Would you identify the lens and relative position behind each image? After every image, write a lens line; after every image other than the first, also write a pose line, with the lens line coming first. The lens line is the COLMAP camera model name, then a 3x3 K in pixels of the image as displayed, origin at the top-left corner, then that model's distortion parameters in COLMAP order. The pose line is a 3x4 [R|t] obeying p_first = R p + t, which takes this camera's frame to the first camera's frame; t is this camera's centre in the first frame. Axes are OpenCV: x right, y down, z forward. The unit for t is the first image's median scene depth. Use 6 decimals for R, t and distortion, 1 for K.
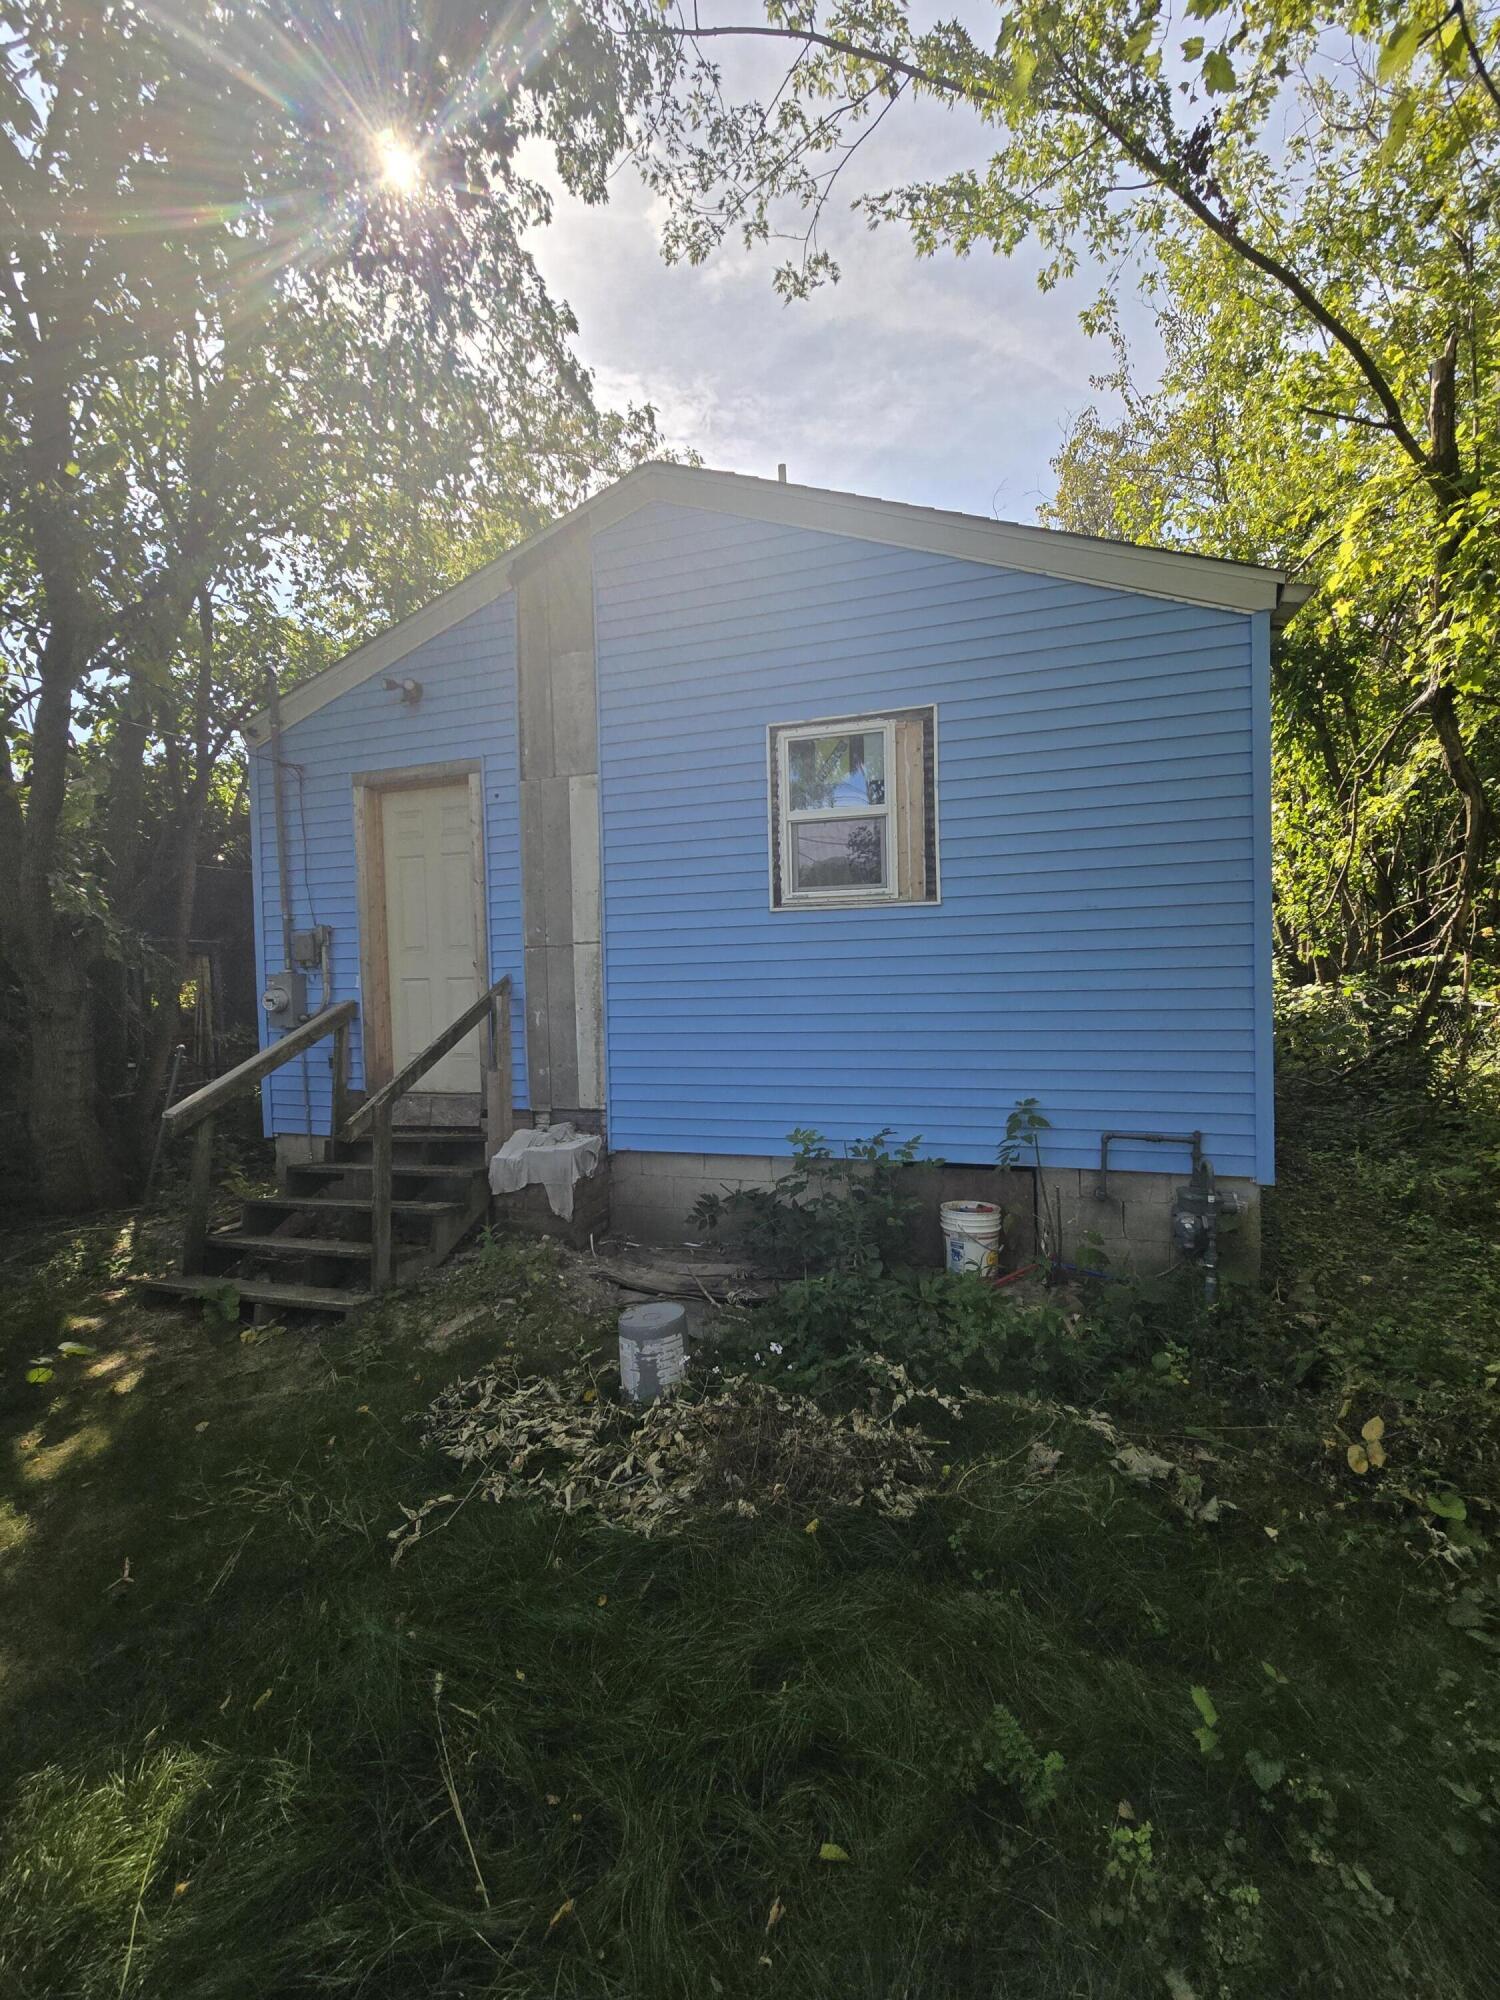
lens RADIAL K [[821.9, 0, 753.2], [0, 821.9, 1002.8], [0, 0, 1]] dist [0.002410, 0.000324]
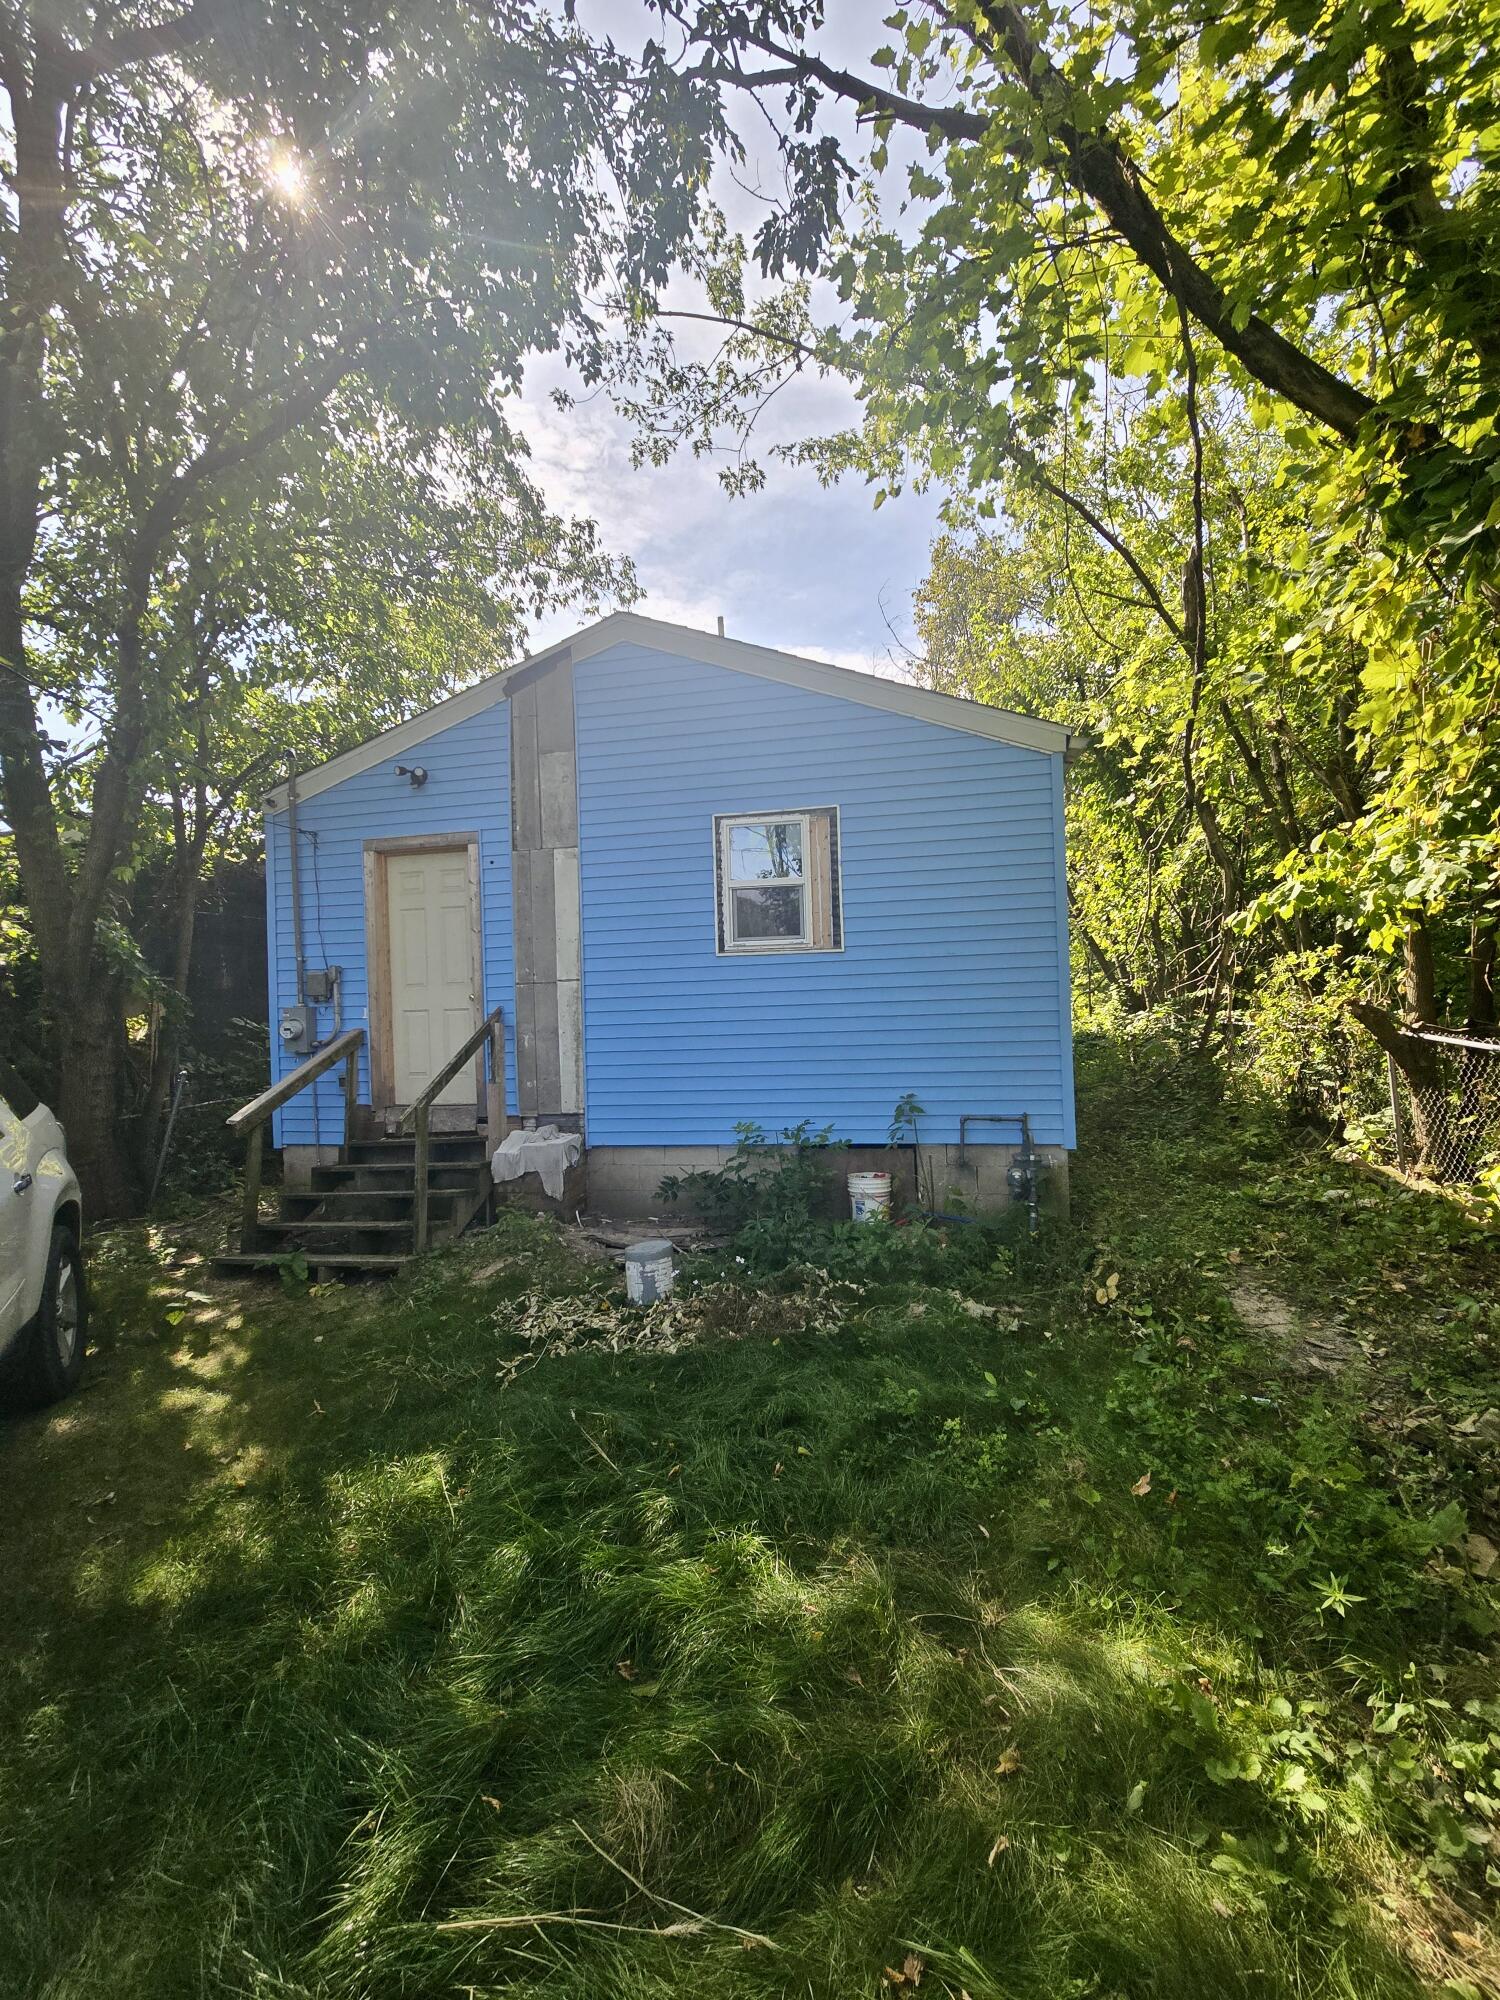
lens RADIAL K [[805.2, 0, 769.1], [0, 805.2, 1003.0], [0, 0, 1]] dist [-0.001499, -0.000035]
pose [[0.990608, -0.007162, 0.136548, -0.075071], [0.012700, 0.999130, -0.039732, 0.016400], [-0.136145, 0.041093, 0.989836, -0.289689]]
